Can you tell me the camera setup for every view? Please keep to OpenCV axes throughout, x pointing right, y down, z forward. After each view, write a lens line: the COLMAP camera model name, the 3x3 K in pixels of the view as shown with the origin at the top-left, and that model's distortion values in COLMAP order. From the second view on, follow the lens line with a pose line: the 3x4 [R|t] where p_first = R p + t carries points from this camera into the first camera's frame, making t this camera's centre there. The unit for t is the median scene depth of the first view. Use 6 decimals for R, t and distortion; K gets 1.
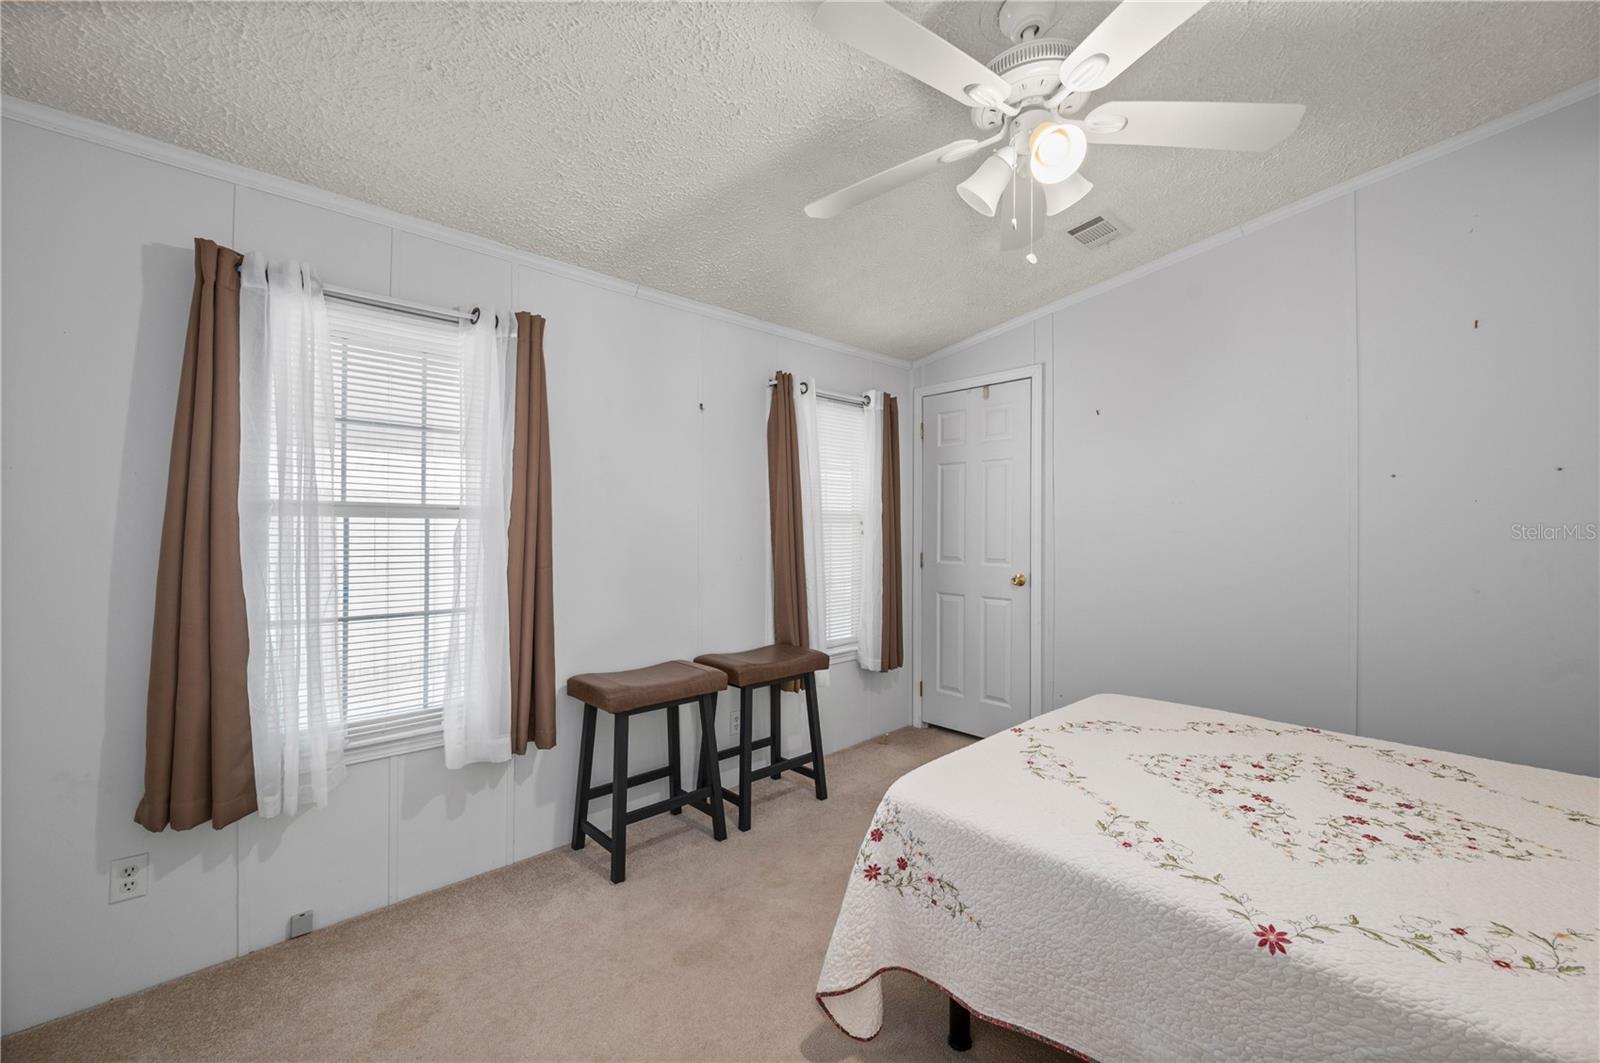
lens RADIAL K [[631.8, 0, 800.0], [0, 631.8, 535.8], [0, 0, 1]] dist [0.000507, 0.000171]
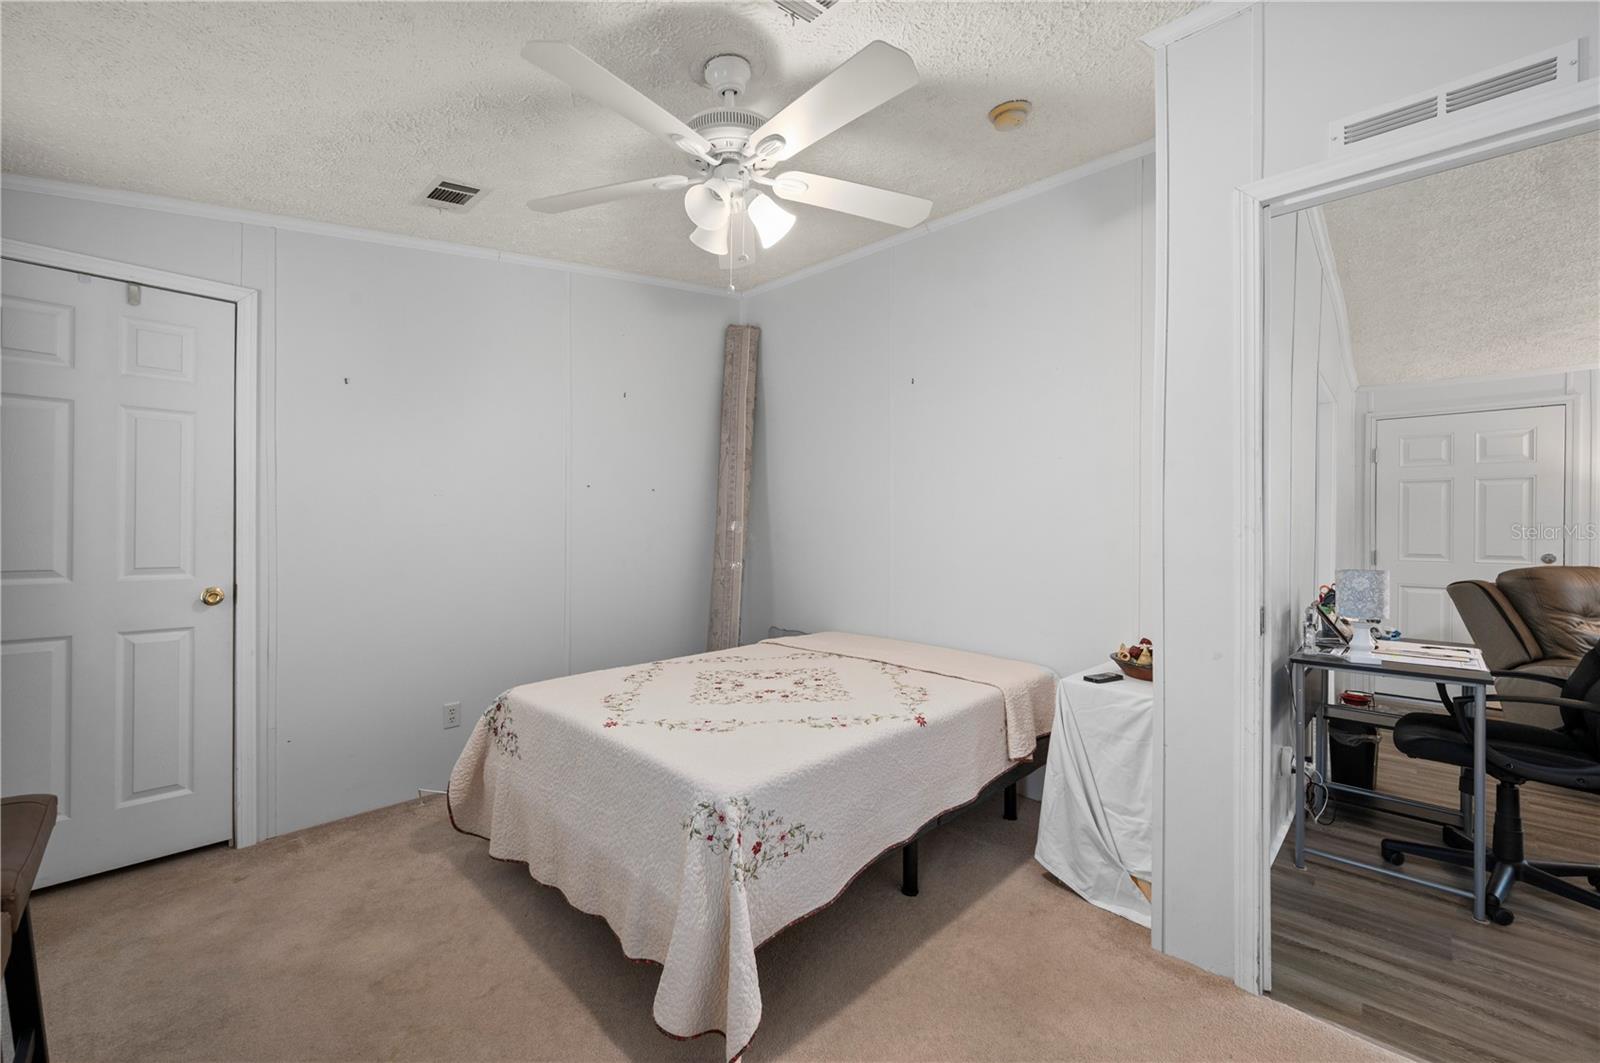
lens RADIAL K [[631.8, 0, 800.0], [0, 631.8, 535.8], [0, 0, 1]] dist [0.000507, 0.000171]
pose [[-0.040634, -0.009566, 0.999128, -0.854535], [0.004712, 0.999941, 0.009765, 0.004653], [-0.999163, 0.005104, -0.040586, 0.966756]]
